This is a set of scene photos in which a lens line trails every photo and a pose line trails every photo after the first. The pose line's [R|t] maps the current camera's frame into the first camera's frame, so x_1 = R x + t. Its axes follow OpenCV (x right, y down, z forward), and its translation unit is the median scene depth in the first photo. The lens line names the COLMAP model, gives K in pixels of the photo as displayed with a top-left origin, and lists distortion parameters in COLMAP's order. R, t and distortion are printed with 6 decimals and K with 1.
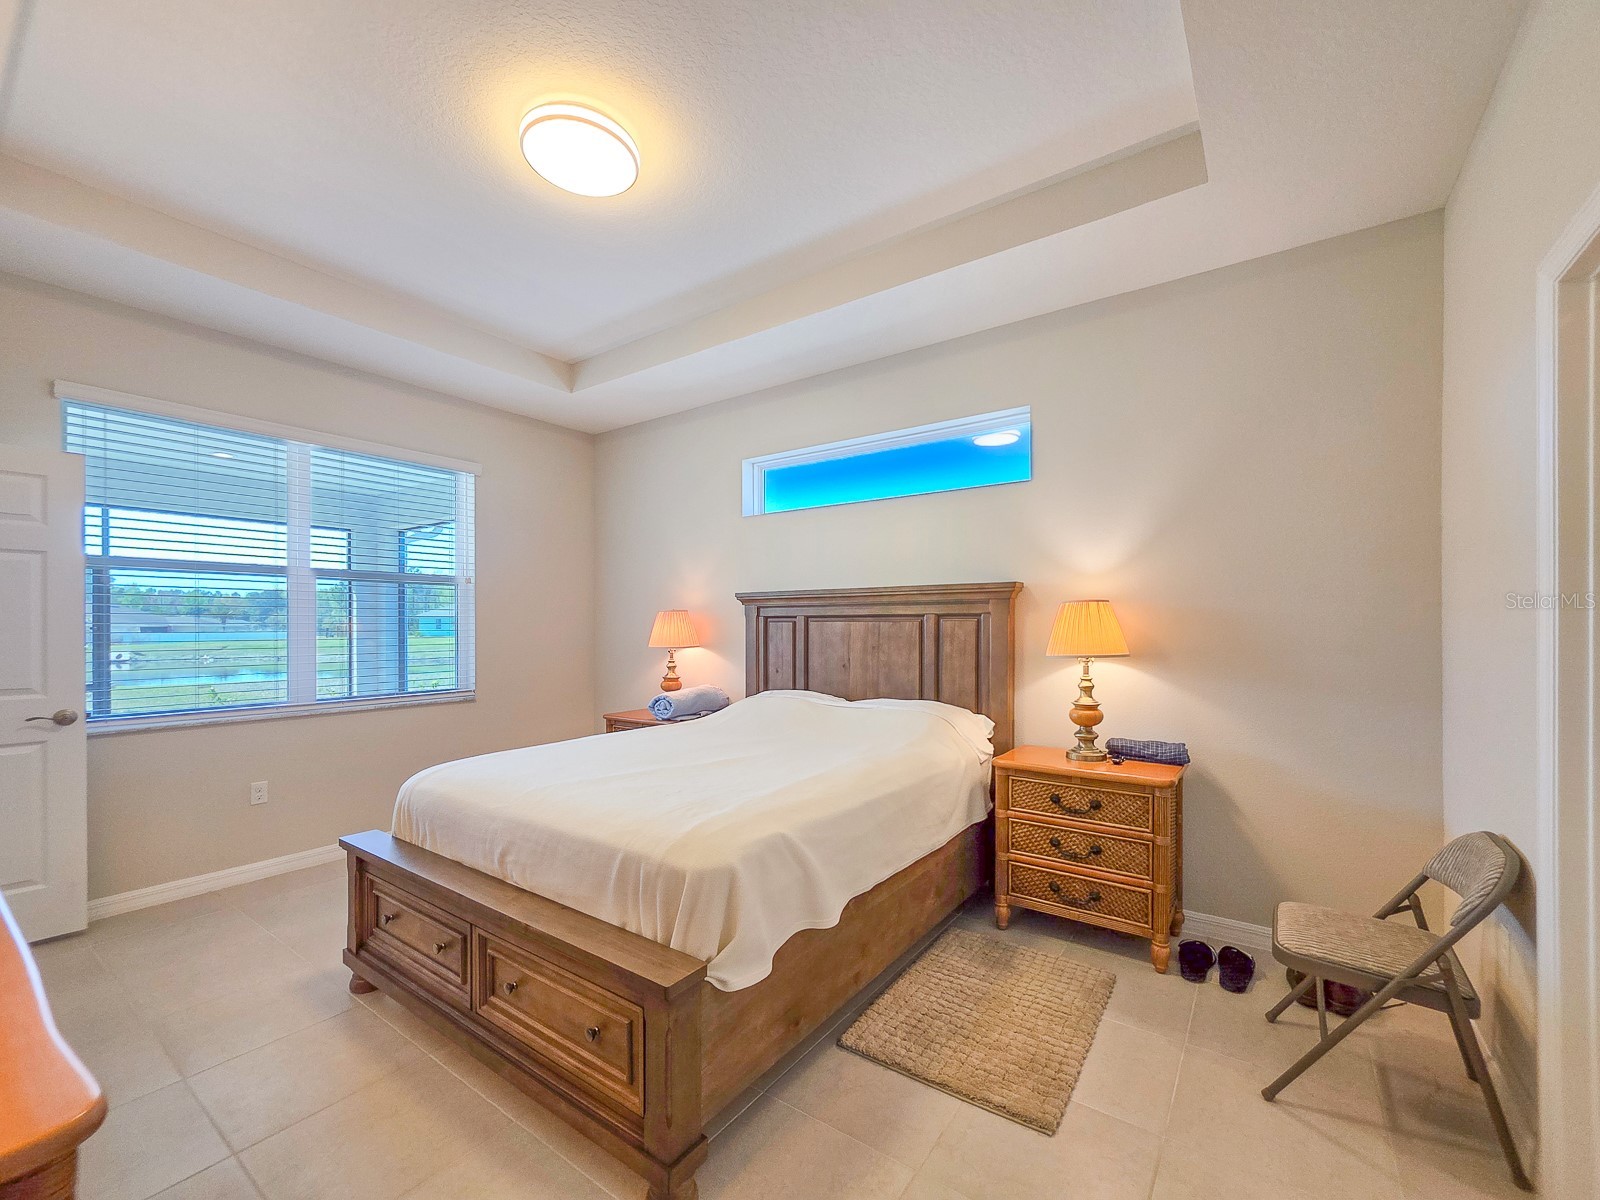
lens RADIAL K [[645.9, 0, 774.8], [0, 645.9, 615.3], [0, 0, 1]] dist [0.001323, -0.000069]
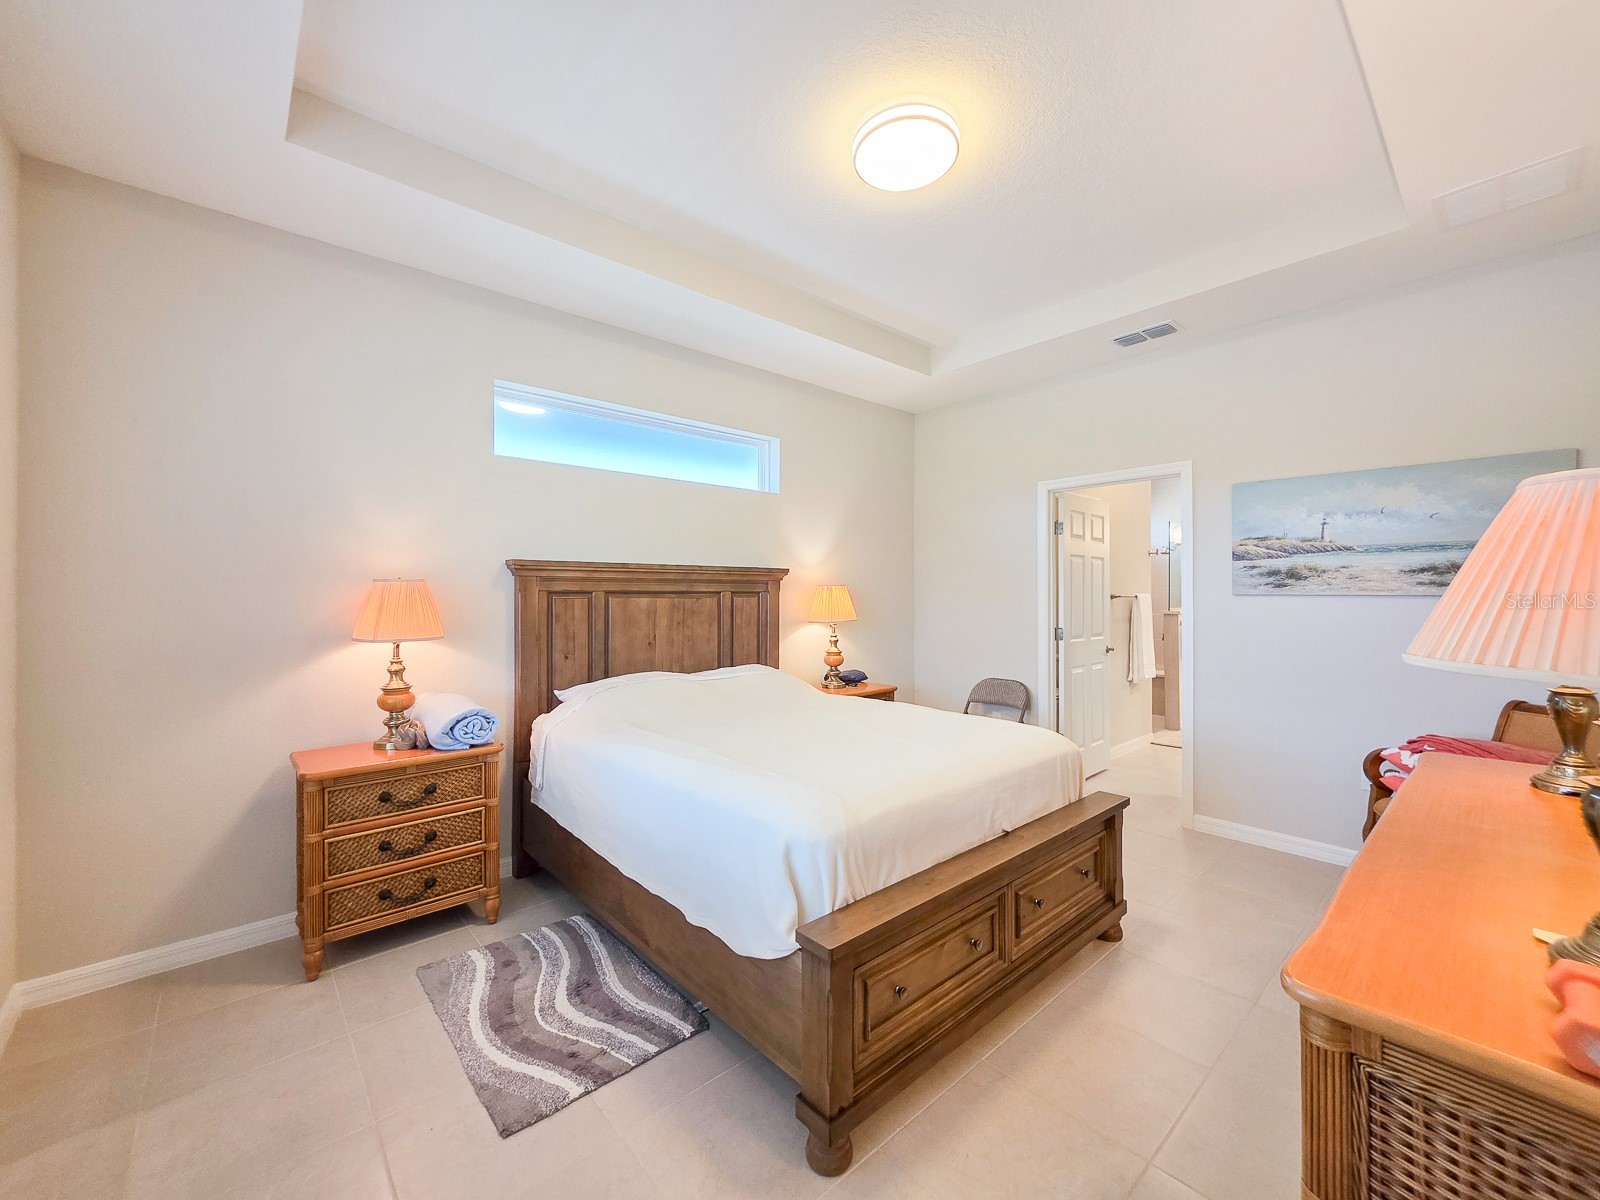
lens RADIAL K [[668.9, 0, 806.2], [0, 668.9, 593.0], [0, 0, 1]] dist [-0.001064, -0.000245]
pose [[0.213953, 0.009932, 0.976793, -0.824597], [-0.009676, 0.999921, -0.008047, 0.008499], [-0.976796, -0.007729, 0.214032, 0.557451]]
